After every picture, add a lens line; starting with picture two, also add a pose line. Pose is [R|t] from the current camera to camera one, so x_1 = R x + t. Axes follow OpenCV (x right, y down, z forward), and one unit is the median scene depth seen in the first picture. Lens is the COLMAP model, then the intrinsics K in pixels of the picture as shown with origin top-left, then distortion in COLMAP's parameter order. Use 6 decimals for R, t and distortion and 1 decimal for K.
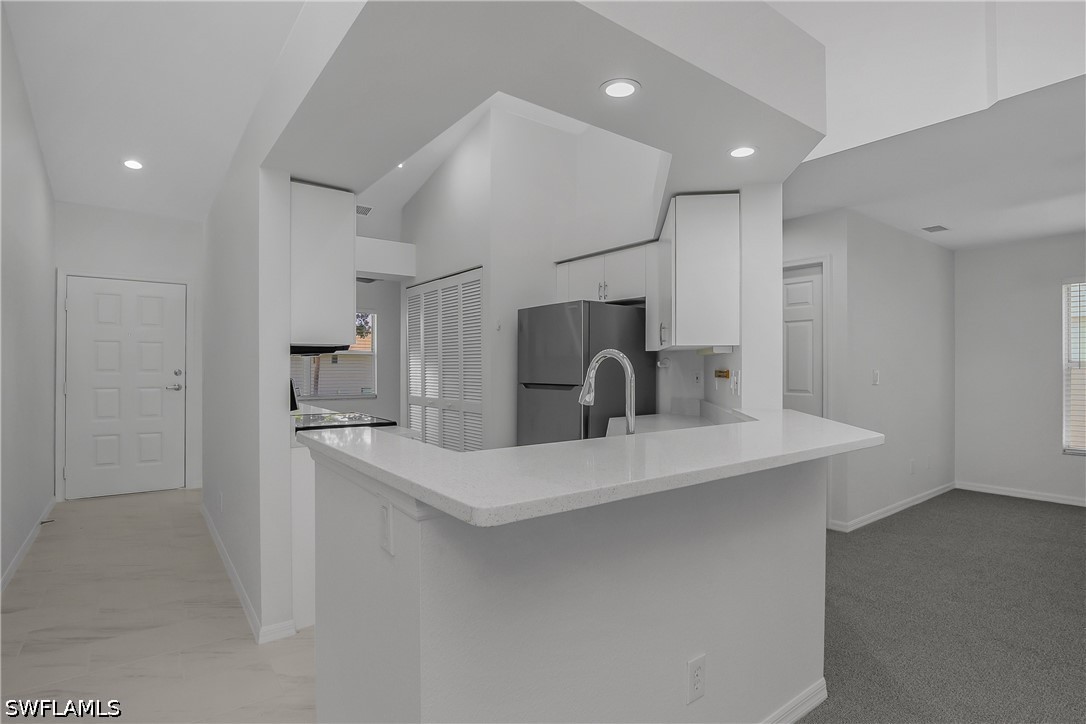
lens RADIAL K [[543.9, 0, 539.8], [0, 543.9, 365.1], [0, 0, 1]] dist [-0.030652, 0.007783]
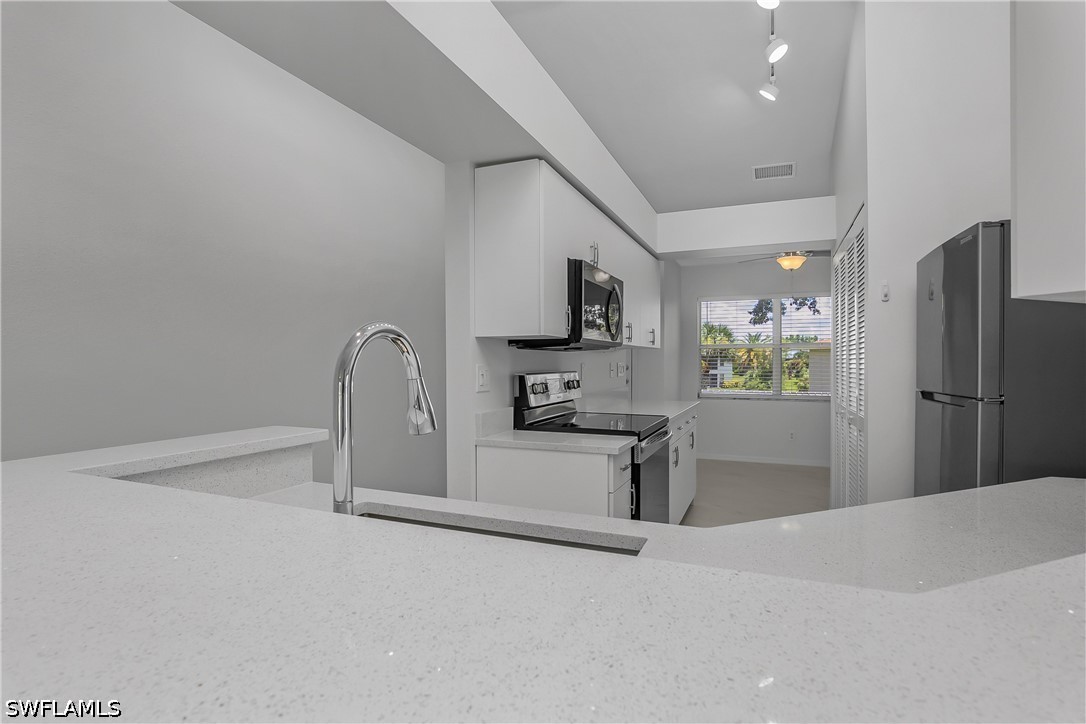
lens RADIAL K [[543.9, 0, 539.8], [0, 543.9, 365.1], [0, 0, 1]] dist [-0.030652, 0.007783]
pose [[0.501065, 0.002723, -0.865405, 0.260302], [0.003239, 0.999982, 0.005022, 0.003274], [0.865403, -0.005320, 0.501047, 0.372517]]
